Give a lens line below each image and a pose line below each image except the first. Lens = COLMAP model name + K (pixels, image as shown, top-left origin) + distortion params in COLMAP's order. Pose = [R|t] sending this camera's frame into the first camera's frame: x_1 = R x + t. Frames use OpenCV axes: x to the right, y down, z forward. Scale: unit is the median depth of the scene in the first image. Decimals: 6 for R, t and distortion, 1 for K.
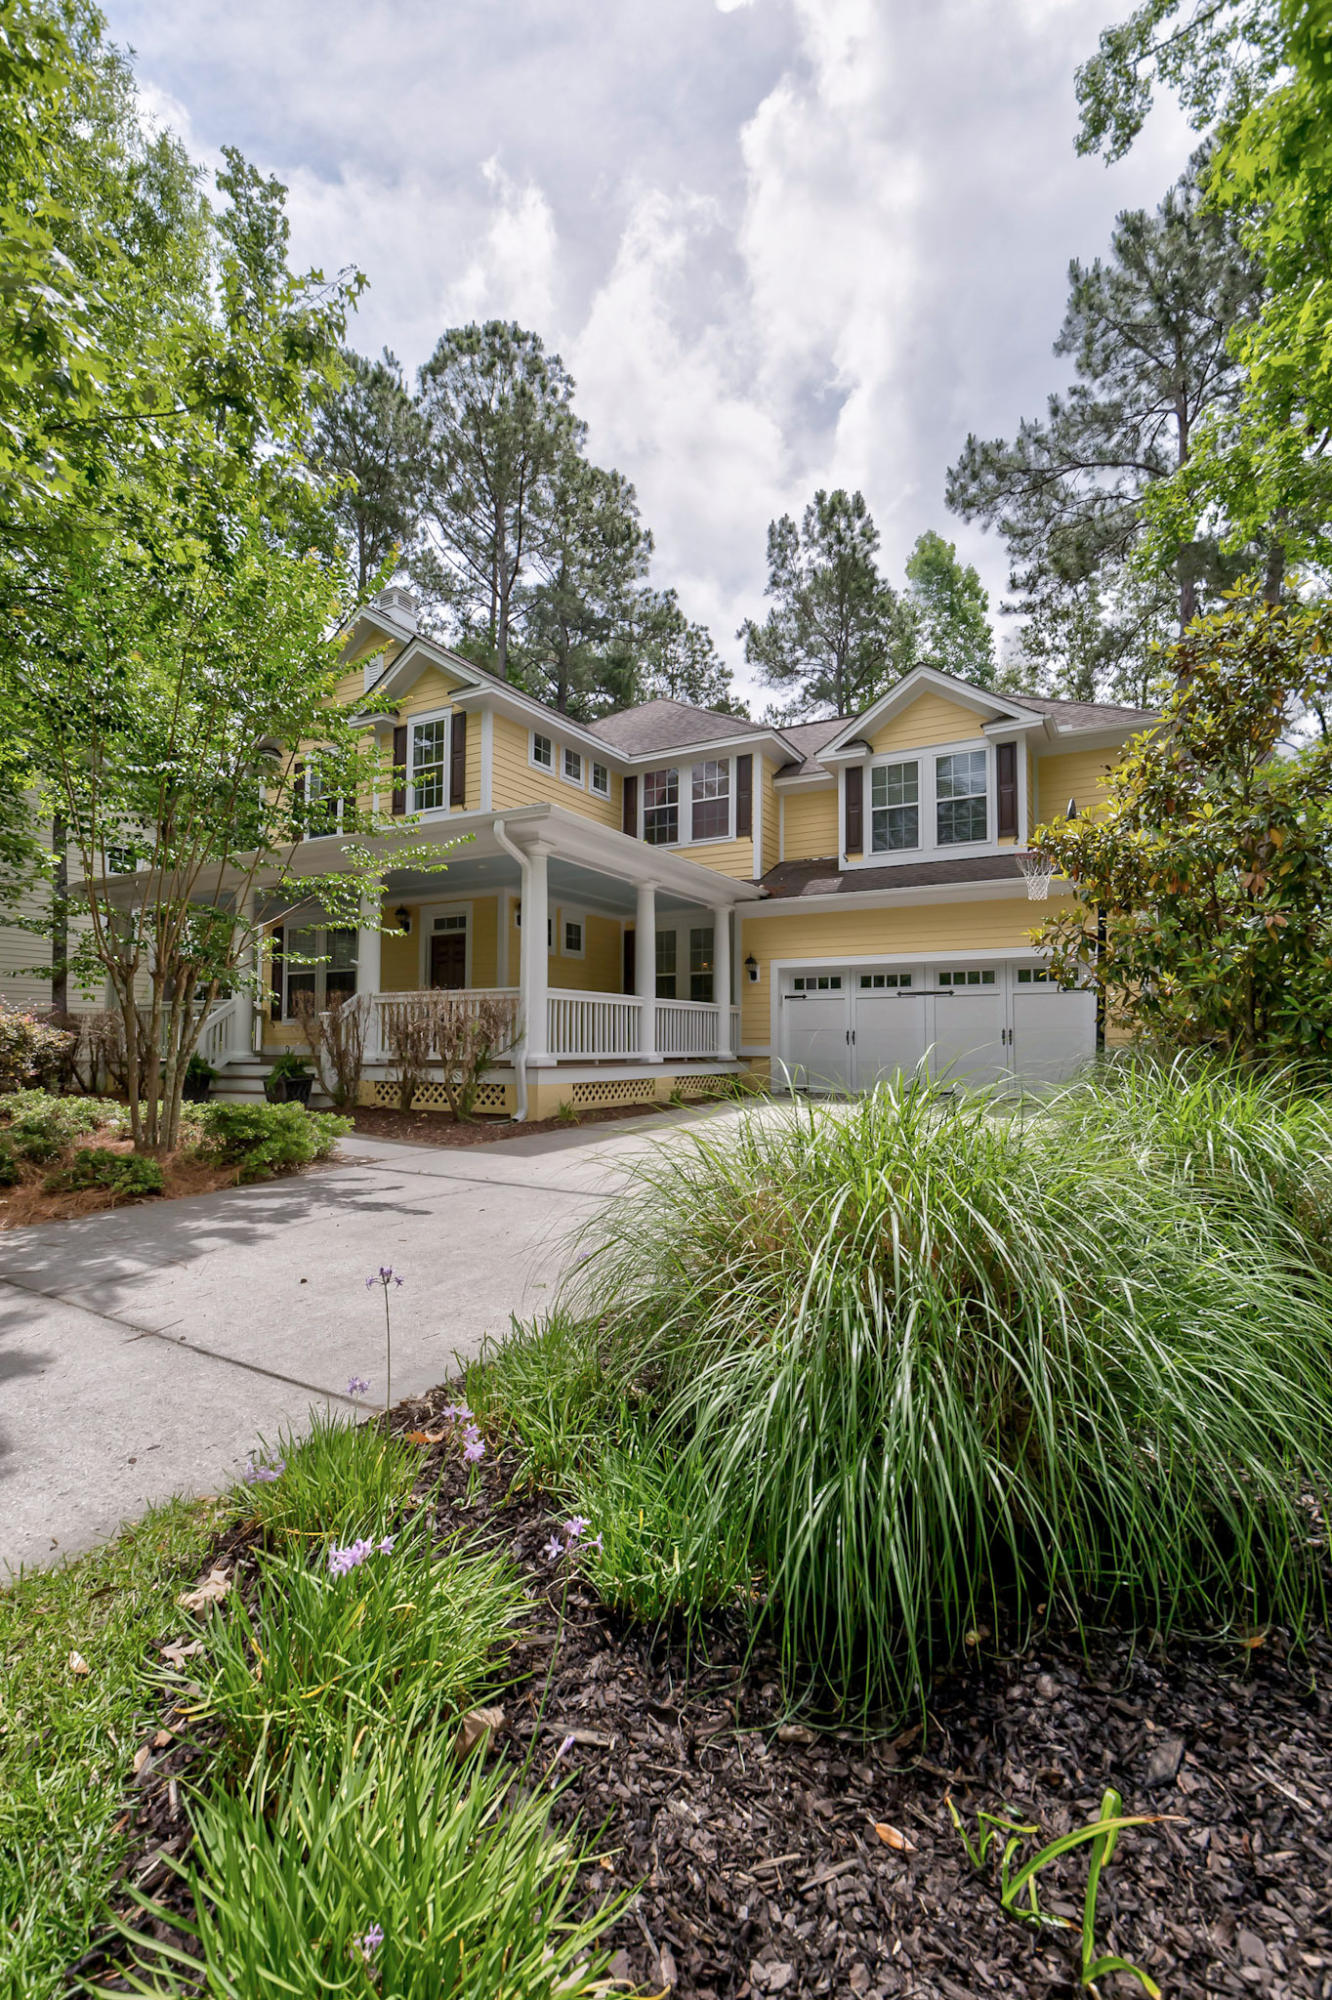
lens RADIAL K [[853.3, 0, 639.5], [0, 853.3, 994.6], [0, 0, 1]] dist [0.002128, -0.008397]
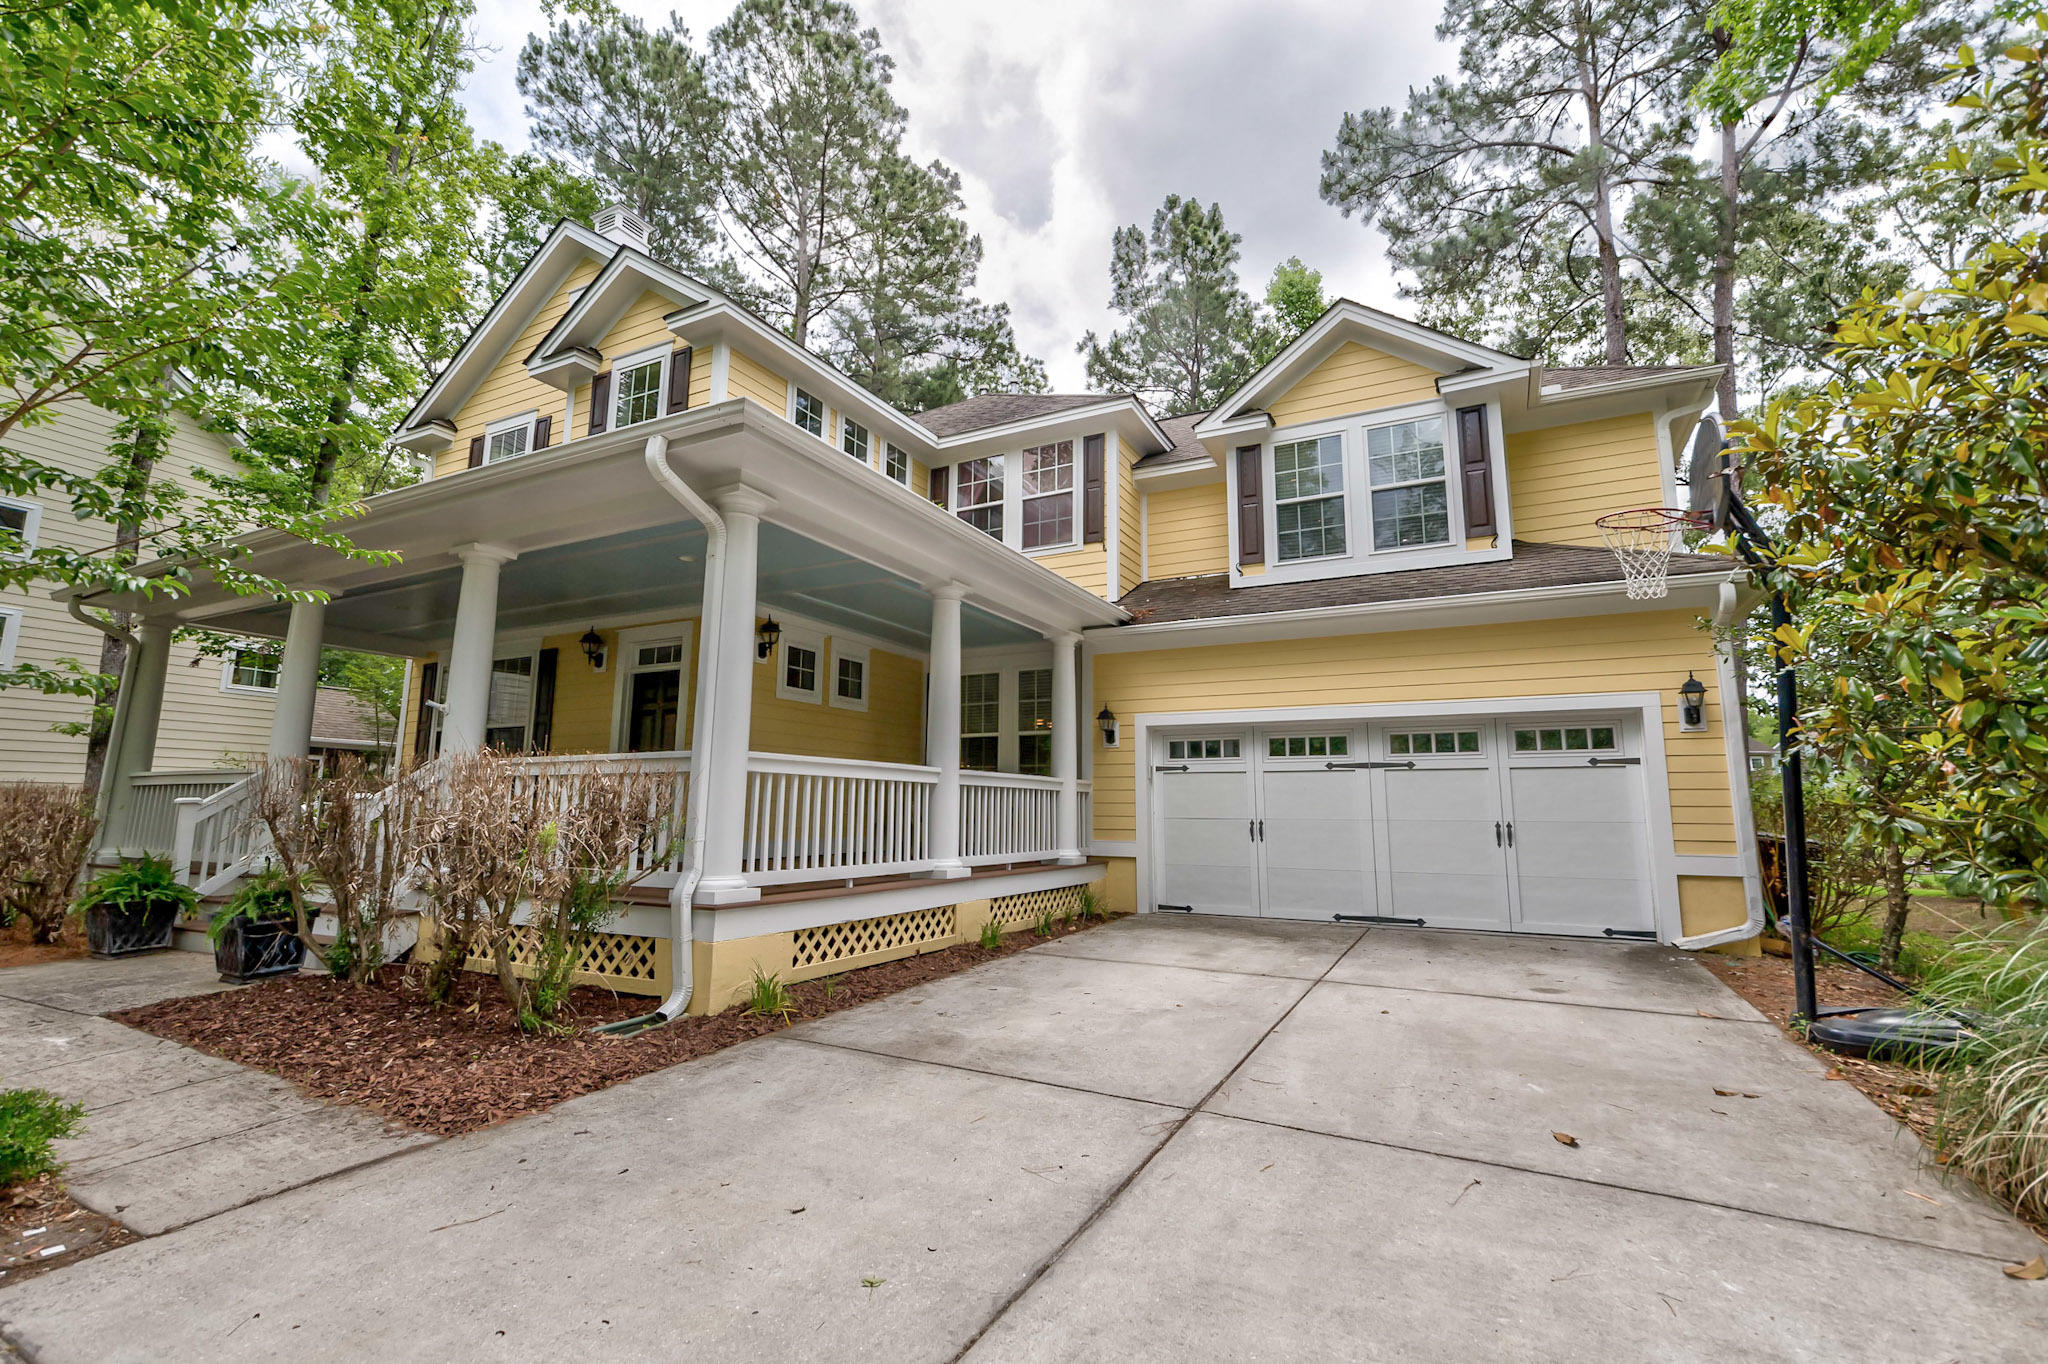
lens RADIAL K [[873.8, 0, 1009.6], [0, 873.8, 677.6], [0, 0, 1]] dist [0.002128, -0.008397]
pose [[0.999032, 0.010154, 0.042804, 0.023041], [-0.005944, 0.995232, -0.097358, -0.001130], [-0.043589, 0.097010, 0.994329, 0.309995]]
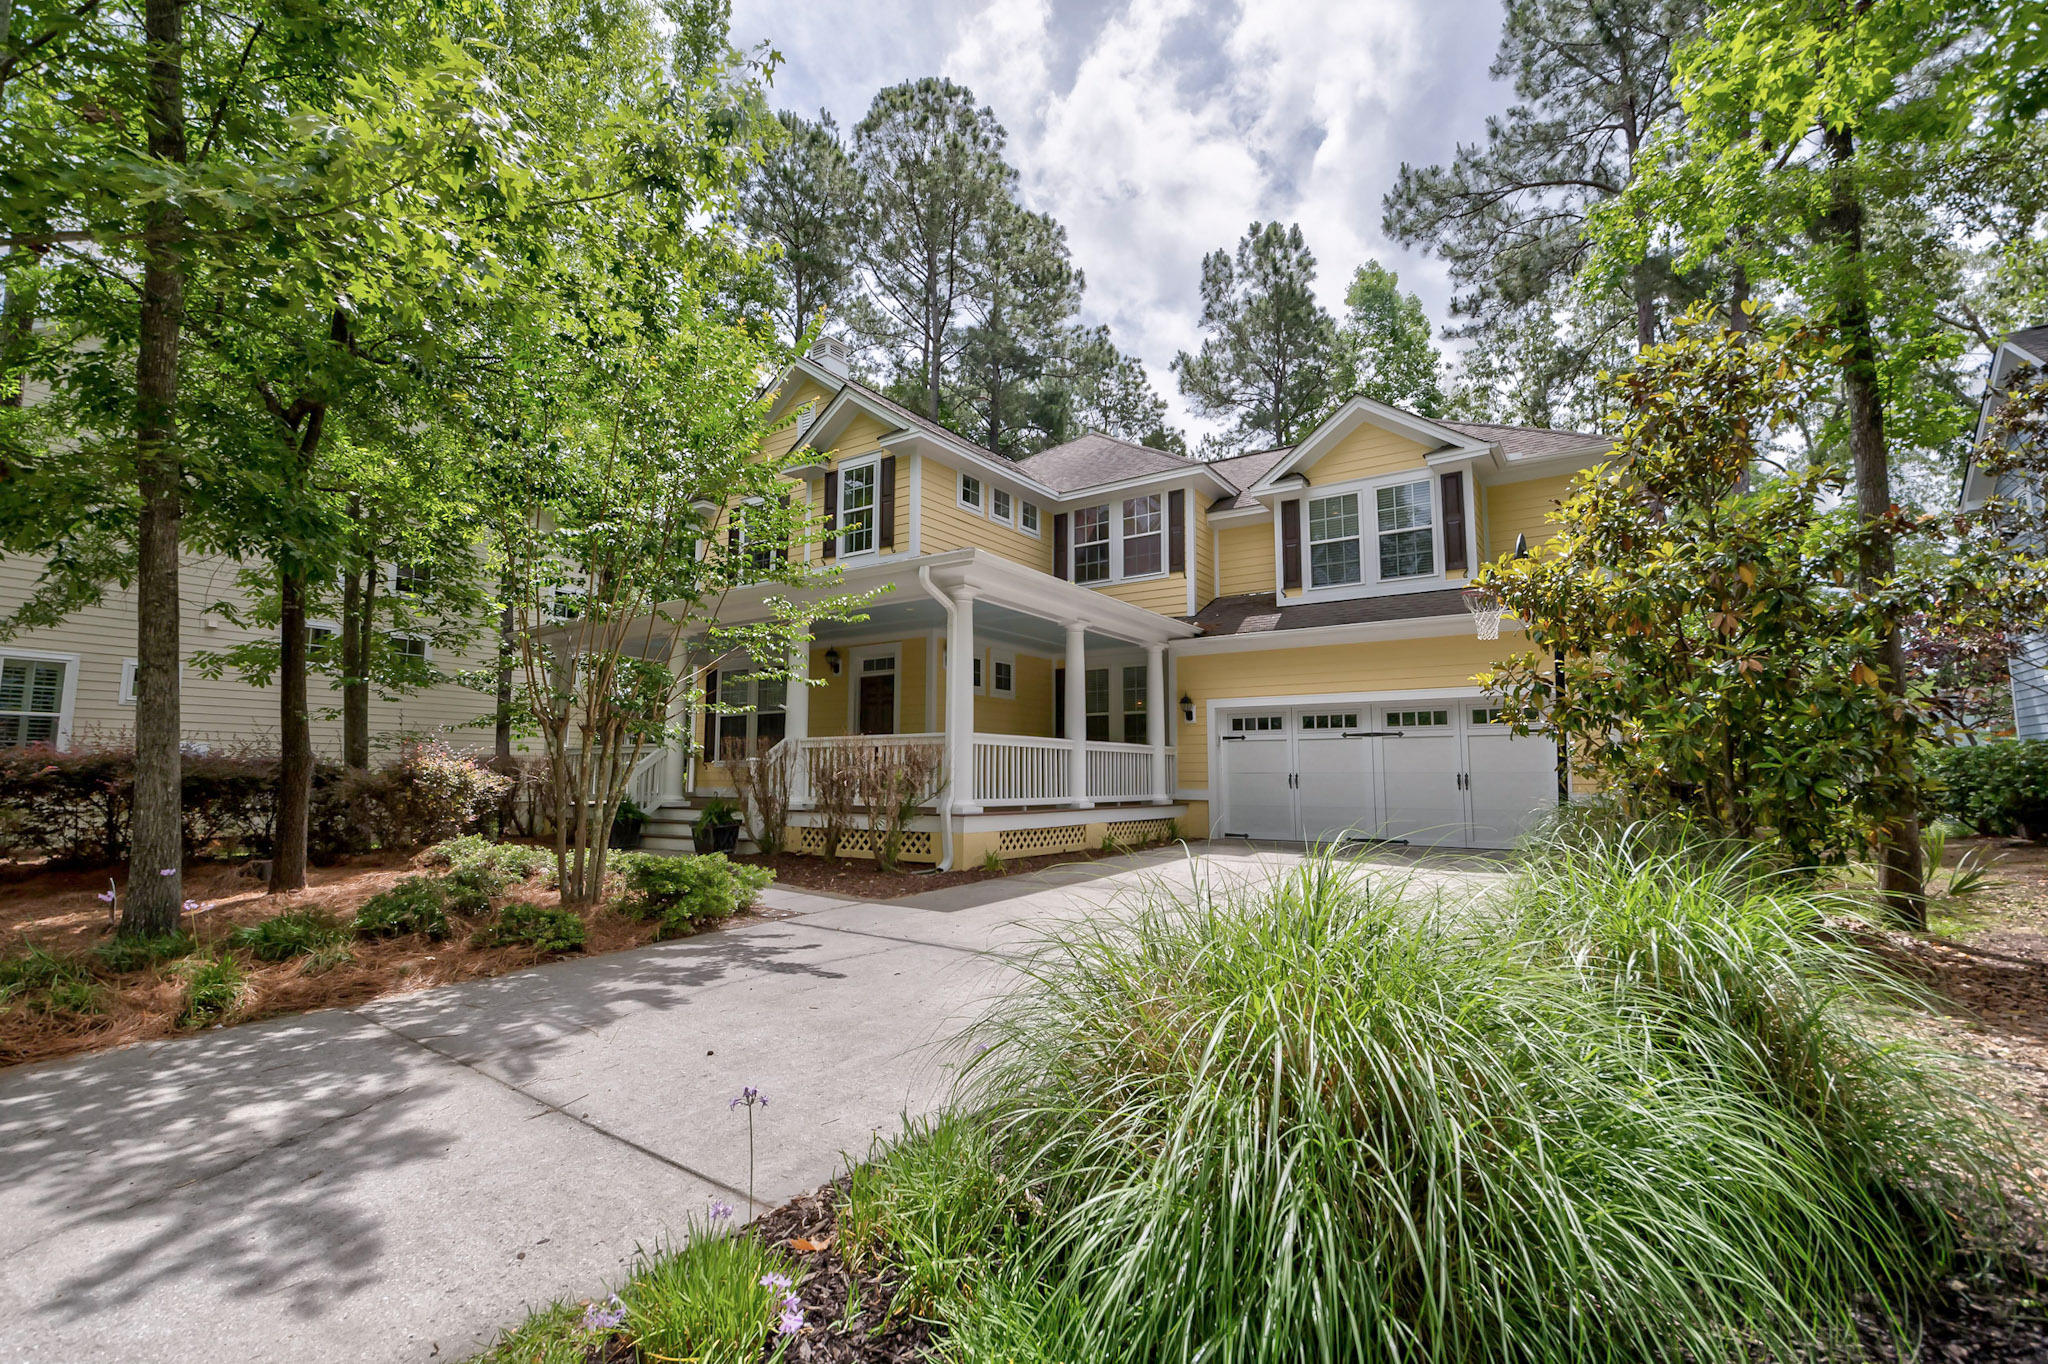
lens RADIAL K [[873.8, 0, 1009.6], [0, 873.8, 677.6], [0, 0, 1]] dist [0.002128, -0.008397]
pose [[0.997034, -0.008423, -0.076496, 0.007493], [0.003910, 0.998253, -0.058949, -0.008585], [0.076859, 0.058475, 0.995326, -0.000512]]
